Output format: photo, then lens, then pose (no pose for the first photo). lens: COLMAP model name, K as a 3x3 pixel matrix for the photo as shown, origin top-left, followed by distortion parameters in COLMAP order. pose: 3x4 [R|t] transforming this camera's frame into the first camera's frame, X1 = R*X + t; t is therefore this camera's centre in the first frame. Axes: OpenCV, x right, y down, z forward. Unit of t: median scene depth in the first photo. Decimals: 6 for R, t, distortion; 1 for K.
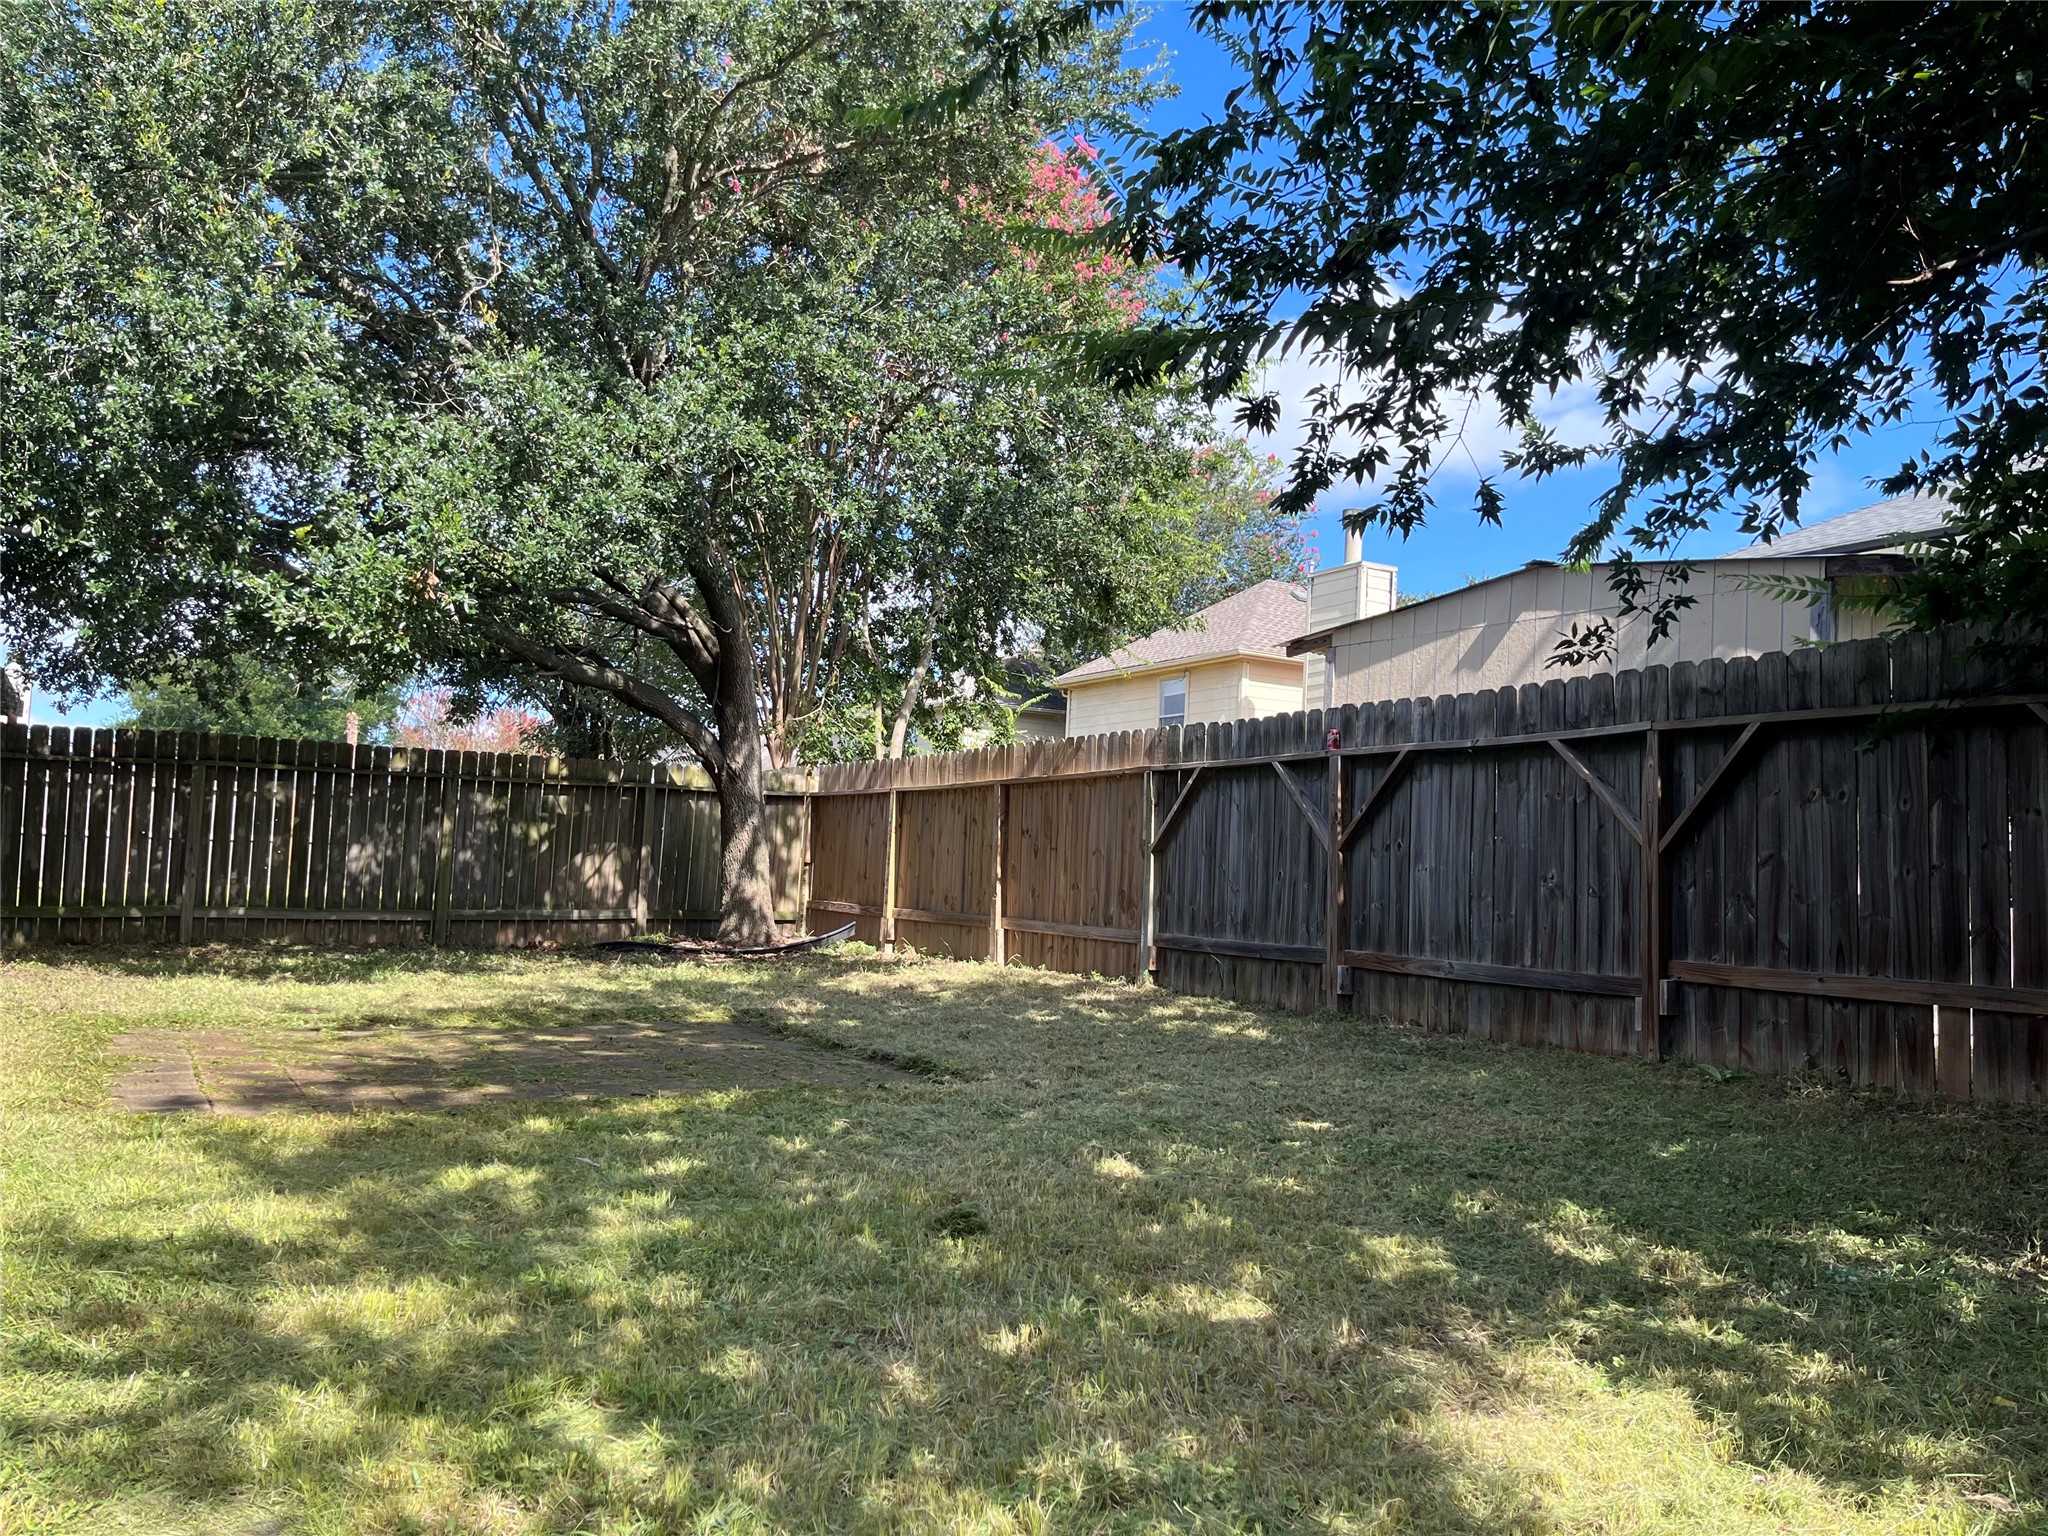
lens RADIAL K [[1535.9, 0, 1024.1], [0, 1535.9, 769.8], [0, 0, 1]] dist [0.053052, -0.070999]
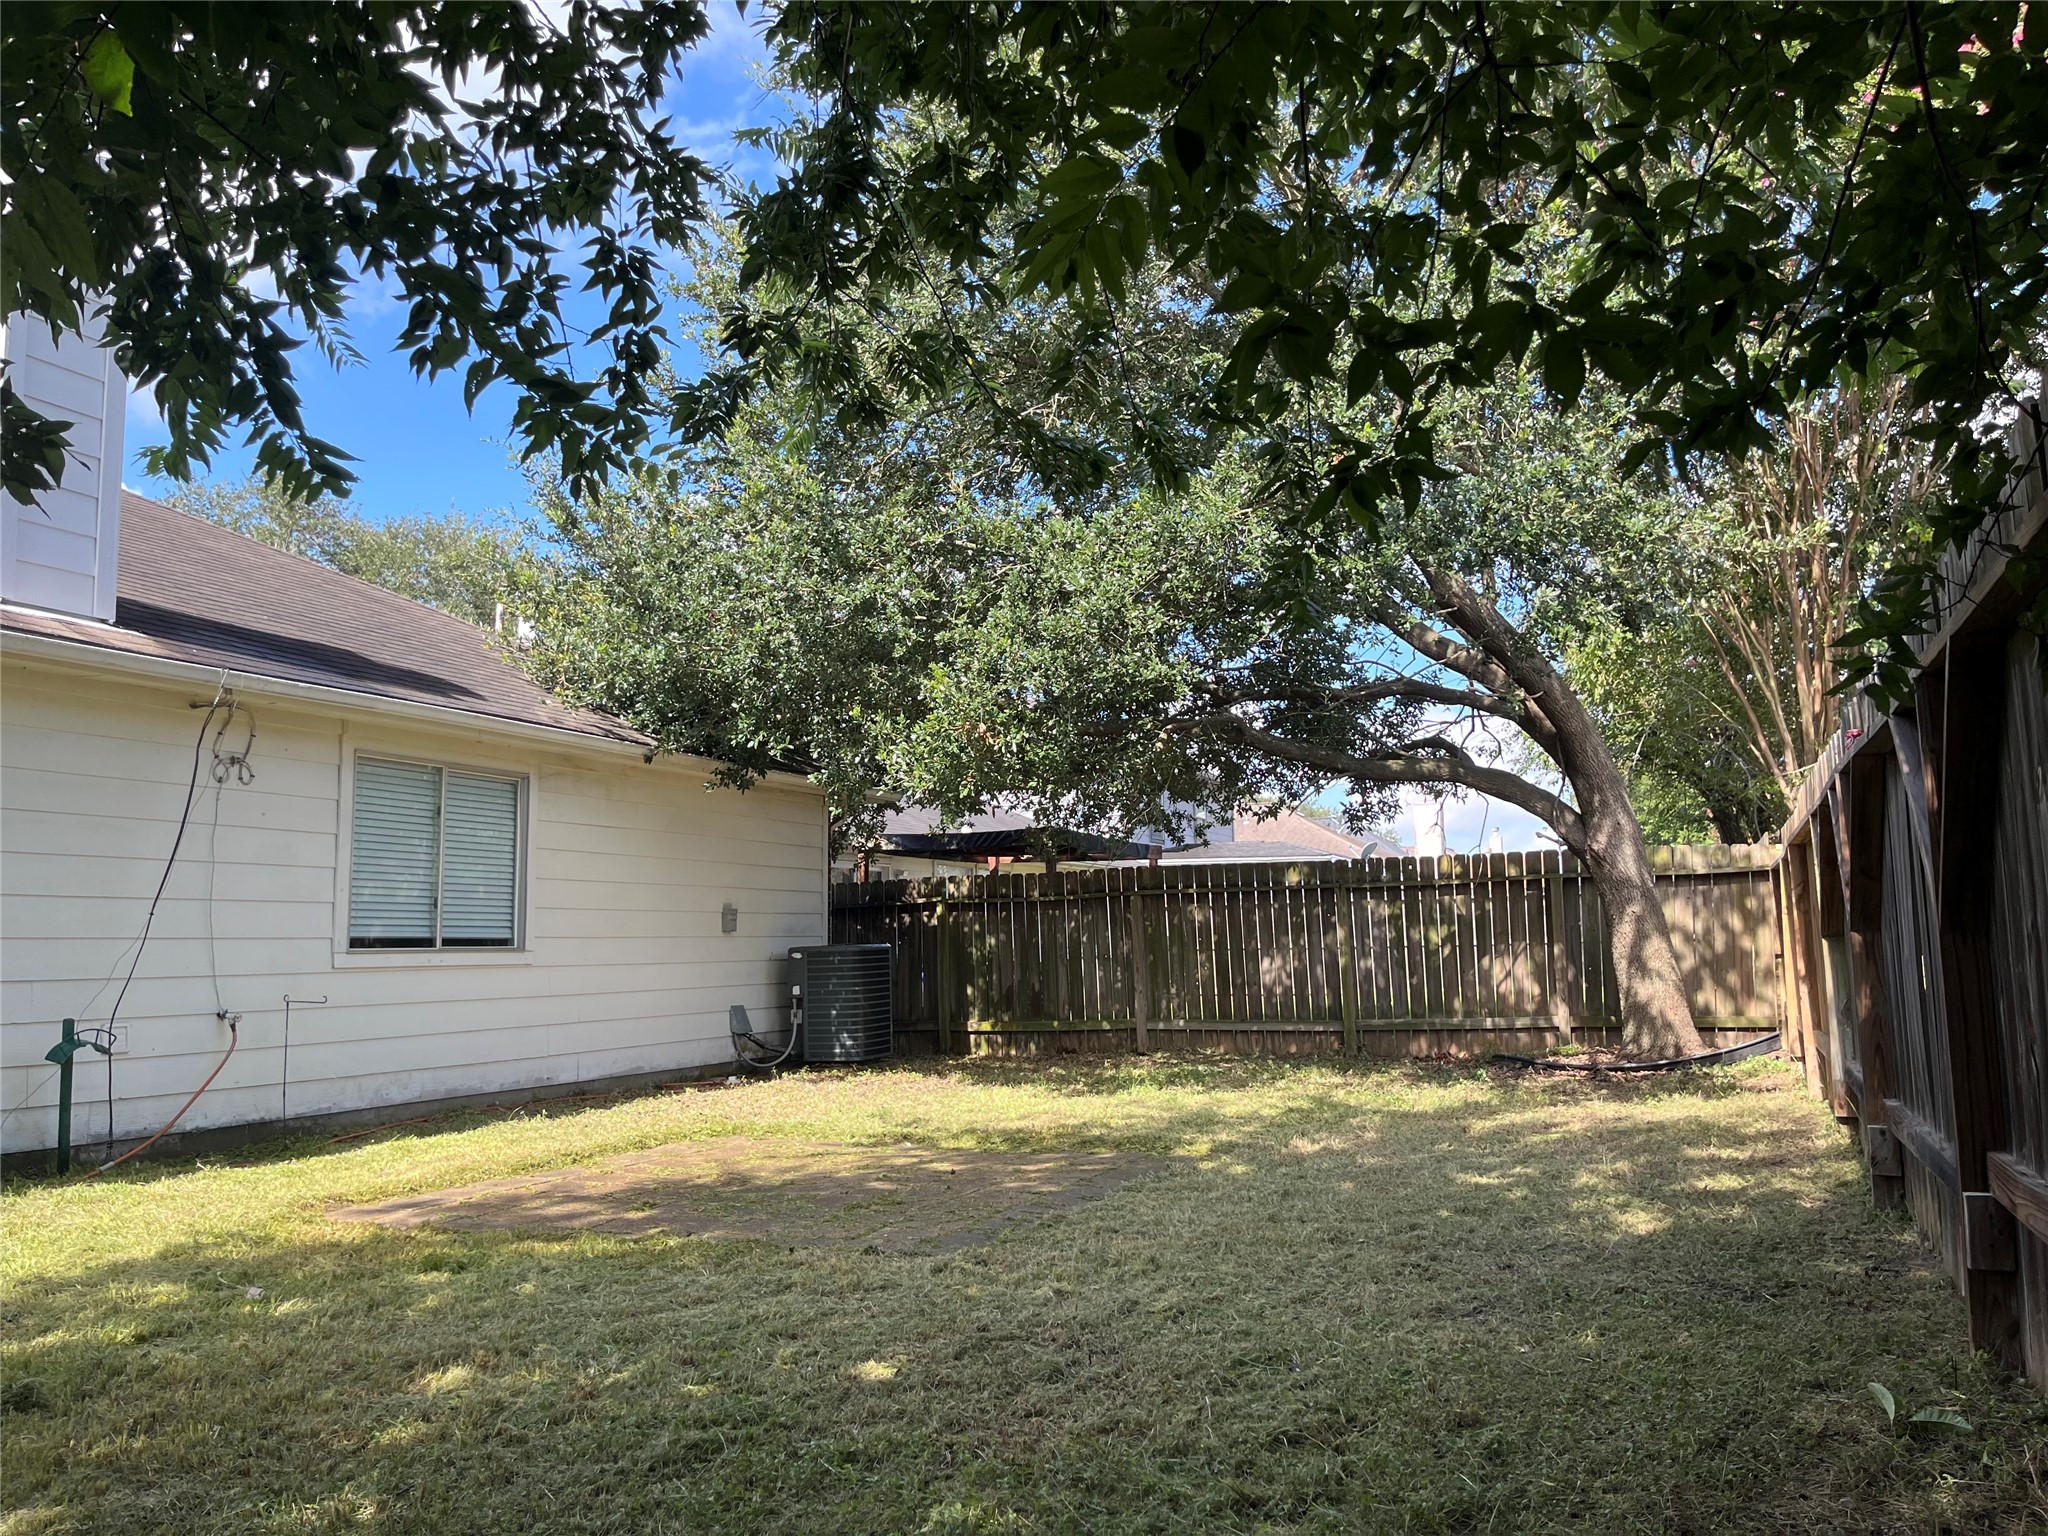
lens RADIAL K [[1535.9, 0, 1023.2], [0, 1535.9, 763.6], [0, 0, 1]] dist [0.053052, -0.070999]
pose [[0.592355, -0.142650, -0.792948, 0.304999], [0.093234, 0.989725, -0.108402, 0.014913], [0.800264, -0.009717, 0.599569, 0.228122]]
